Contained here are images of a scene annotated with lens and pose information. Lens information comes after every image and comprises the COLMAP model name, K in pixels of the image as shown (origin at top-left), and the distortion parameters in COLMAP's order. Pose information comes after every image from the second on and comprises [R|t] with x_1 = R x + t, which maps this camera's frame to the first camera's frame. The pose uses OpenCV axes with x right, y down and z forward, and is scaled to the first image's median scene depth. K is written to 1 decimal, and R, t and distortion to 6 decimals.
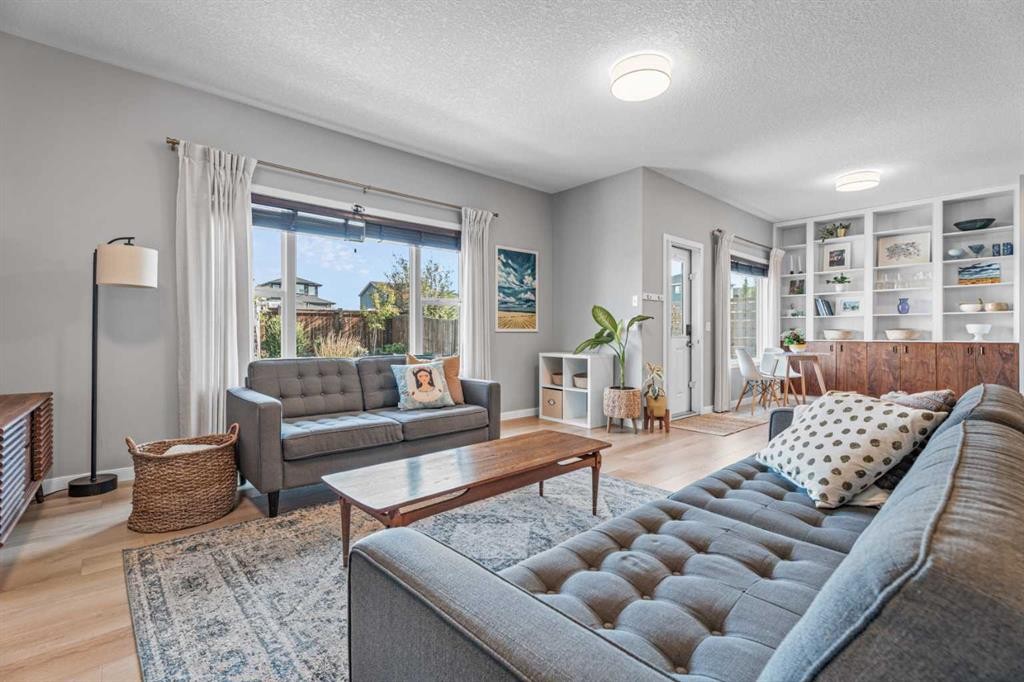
lens RADIAL K [[455.0, 0, 506.7], [0, 455.0, 335.7], [0, 0, 1]] dist [0.000882, -0.000211]
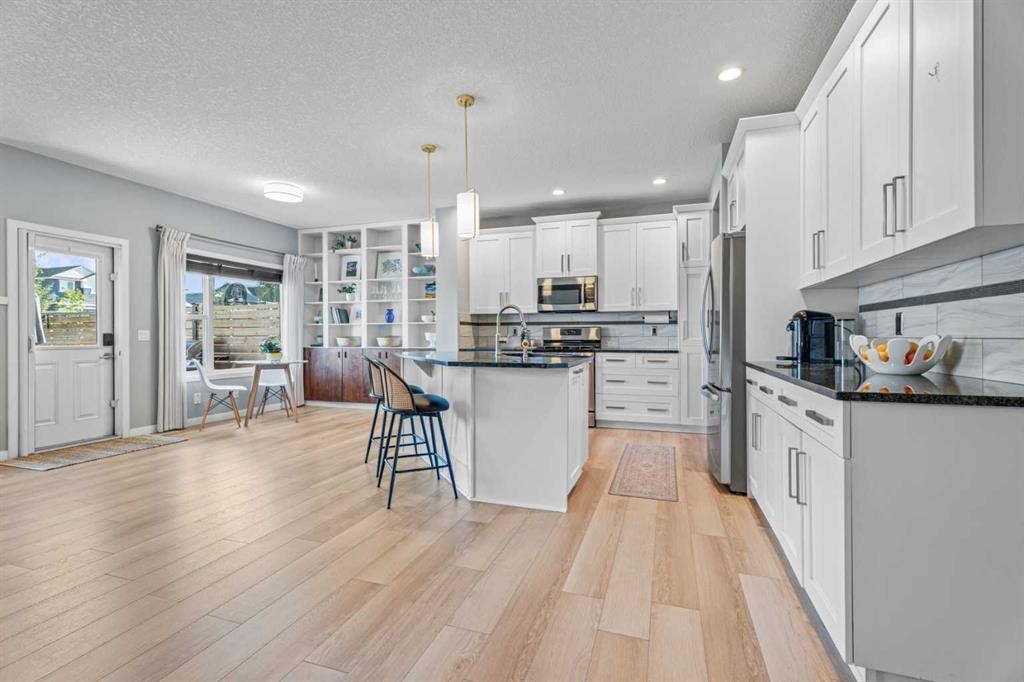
lens RADIAL K [[455.0, 0, 516.0], [0, 455.0, 338.2], [0, 0, 1]] dist [0.000882, -0.000211]
pose [[0.863014, -0.007233, 0.505128, 0.628321], [0.006572, 0.999974, 0.003089, -0.013263], [-0.505137, 0.000654, 0.863039, -0.122660]]
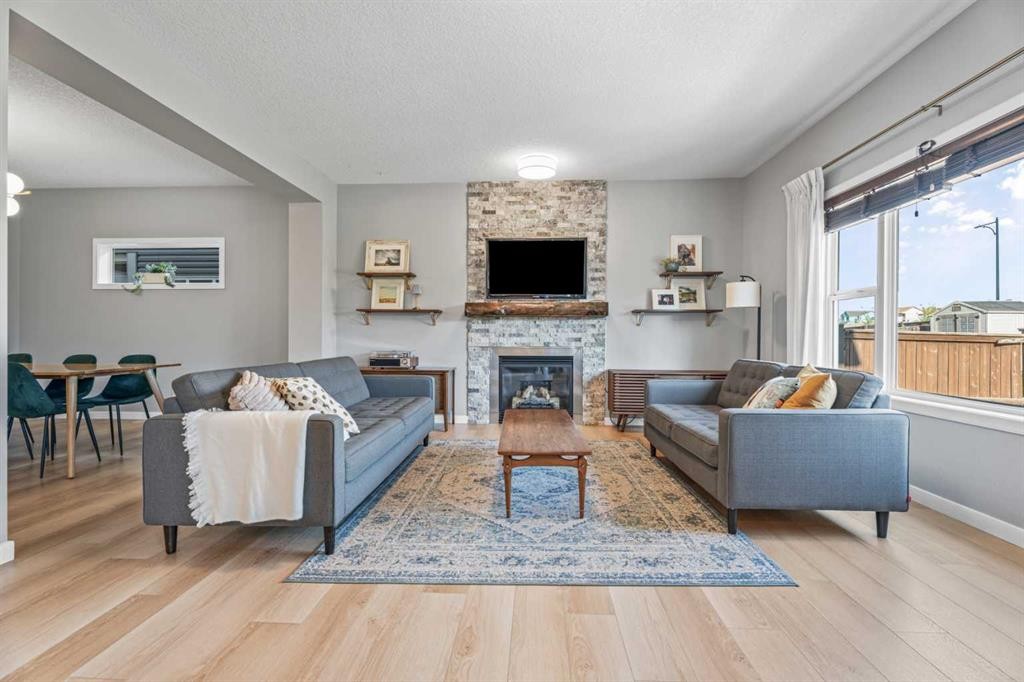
lens RADIAL K [[455.0, 0, 516.5], [0, 455.0, 337.3], [0, 0, 1]] dist [0.000882, -0.000211]
pose [[-0.690950, -0.004629, -0.722888, 0.400565], [-0.006238, 0.999980, -0.000440, -0.000947], [0.722876, 0.004205, -0.690965, 0.752681]]
